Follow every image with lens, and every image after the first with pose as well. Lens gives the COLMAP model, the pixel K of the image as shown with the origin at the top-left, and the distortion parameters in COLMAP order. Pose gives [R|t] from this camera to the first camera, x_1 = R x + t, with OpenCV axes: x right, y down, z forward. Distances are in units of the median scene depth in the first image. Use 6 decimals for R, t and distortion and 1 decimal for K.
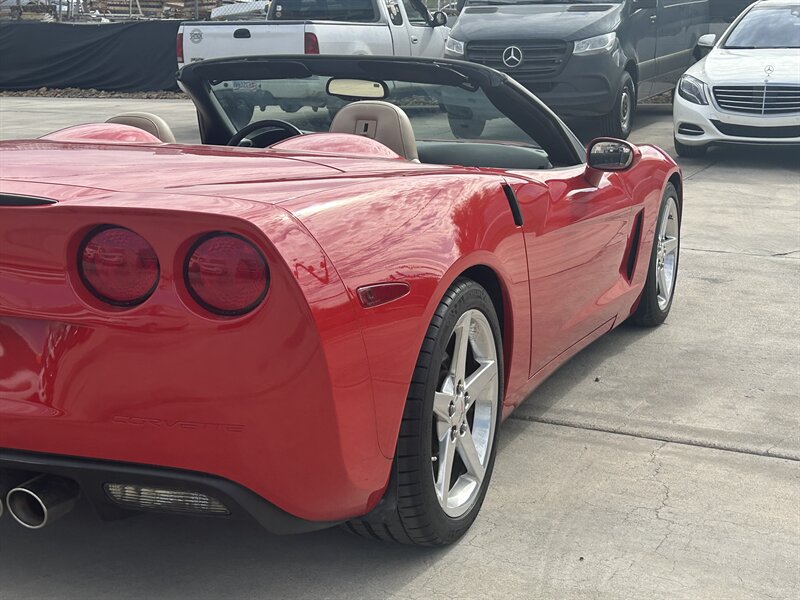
lens RADIAL K [[1245.5, 0, 419.5], [0, 1245.5, 300.5], [0, 0, 1]] dist [0.459458, -2.073834]
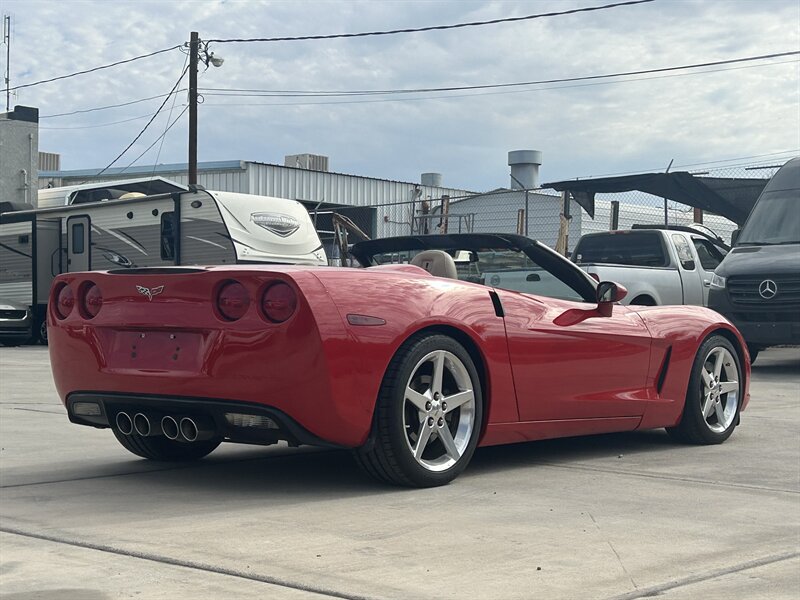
lens RADIAL K [[1245.5, 0, 419.5], [0, 1245.5, 300.5], [0, 0, 1]] dist [0.459458, -2.073834]
pose [[0.965779, 0.004046, -0.259336, 0.068468], [-0.055482, 0.979956, -0.191330, 0.040746], [0.253363, 0.199171, 0.946646, -0.100023]]
